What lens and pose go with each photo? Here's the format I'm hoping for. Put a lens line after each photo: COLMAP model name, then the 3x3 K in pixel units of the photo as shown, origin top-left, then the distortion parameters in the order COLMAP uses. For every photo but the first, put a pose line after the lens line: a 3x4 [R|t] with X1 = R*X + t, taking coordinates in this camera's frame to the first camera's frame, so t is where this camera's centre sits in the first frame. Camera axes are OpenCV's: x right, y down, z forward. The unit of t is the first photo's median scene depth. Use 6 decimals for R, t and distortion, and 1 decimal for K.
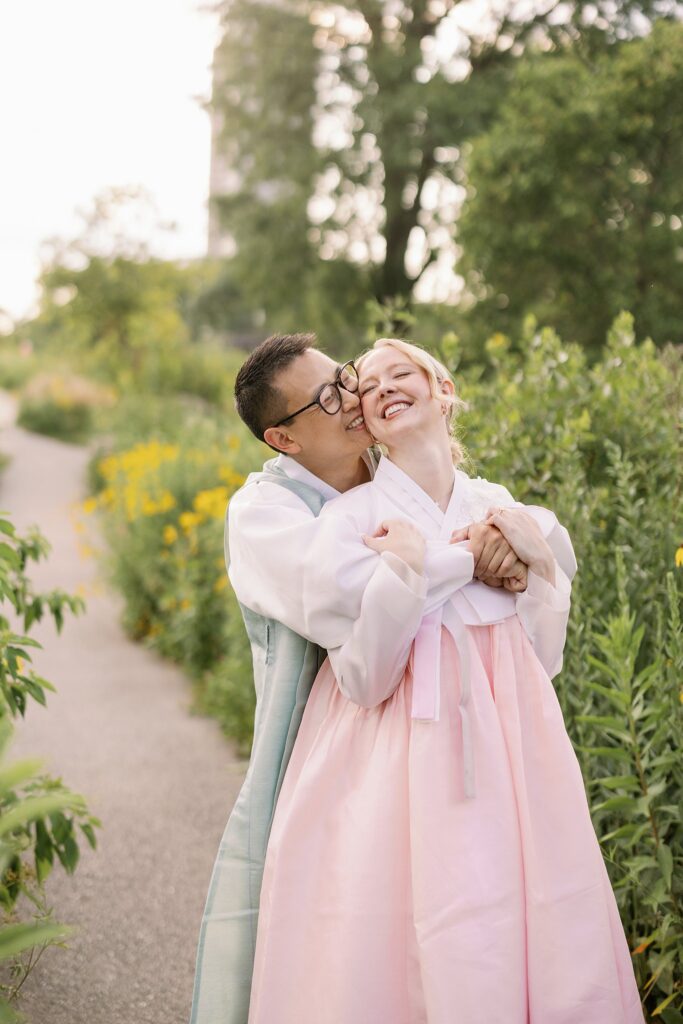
lens RADIAL K [[1303.1, 0, 293.3], [0, 1303.1, 532.2], [0, 0, 1]] dist [0.009062, 0.050097]
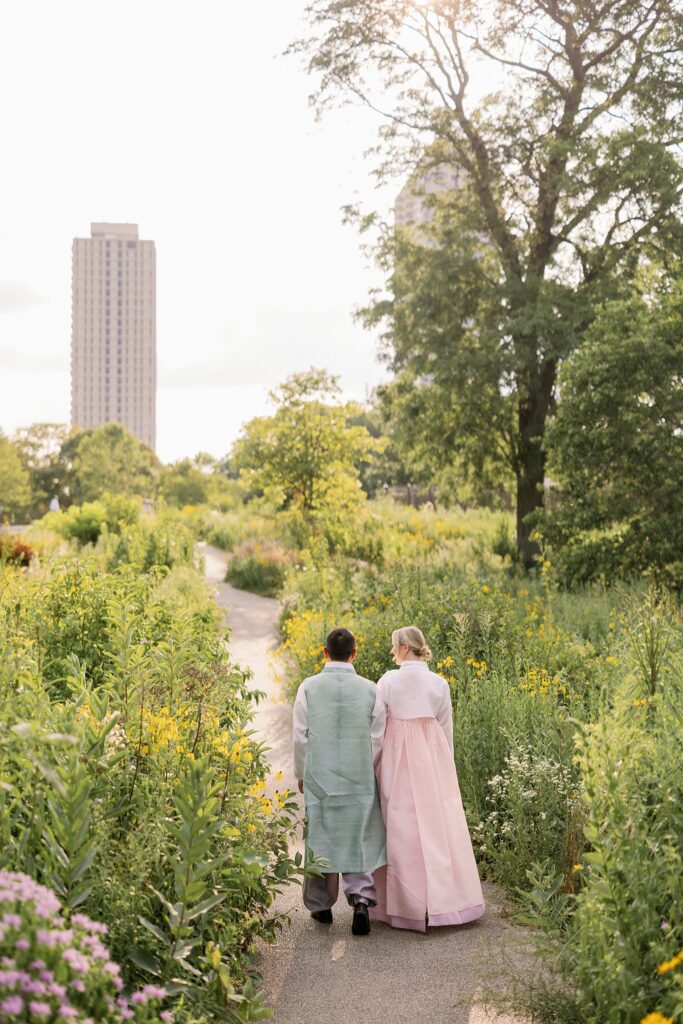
lens RADIAL K [[1303.1, 0, 293.3], [0, 1303.1, 532.2], [0, 0, 1]] dist [0.009062, 0.050097]
pose [[0.988066, -0.032335, -0.150599, 0.079079], [0.017842, 0.995162, -0.096613, -0.005225], [0.152994, 0.092773, 0.983863, -0.425969]]
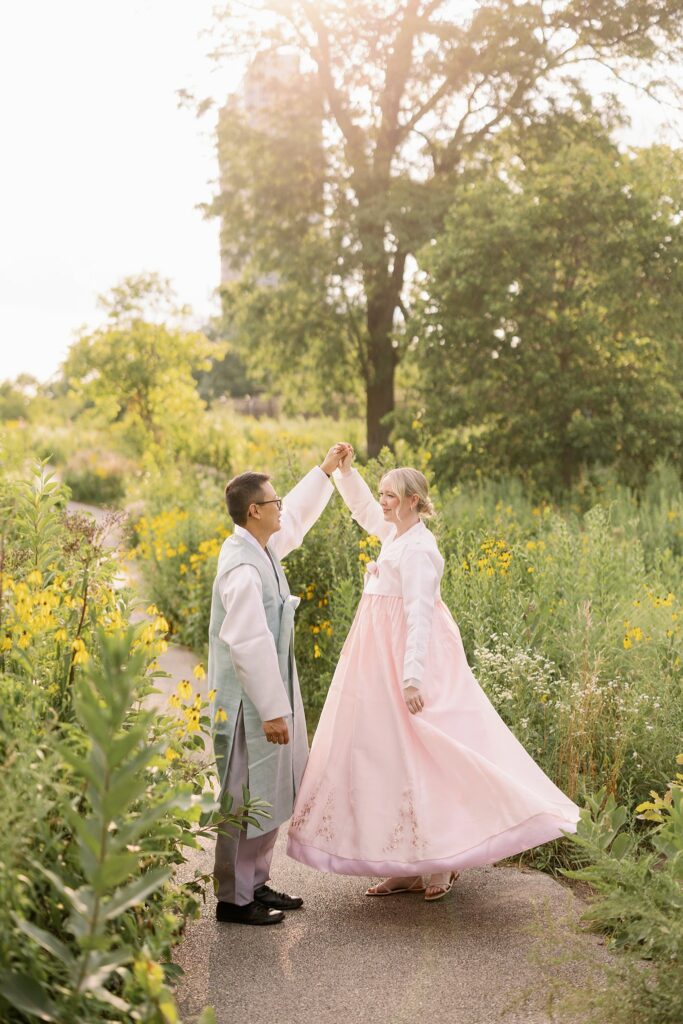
lens RADIAL K [[1303.1, 0, 293.3], [0, 1303.1, 532.2], [0, 0, 1]] dist [0.009062, 0.050097]
pose [[0.998817, -0.044428, -0.019782, 0.036774], [0.043657, 0.998329, -0.037867, 0.011952], [0.021431, 0.036958, 0.999087, -0.295327]]
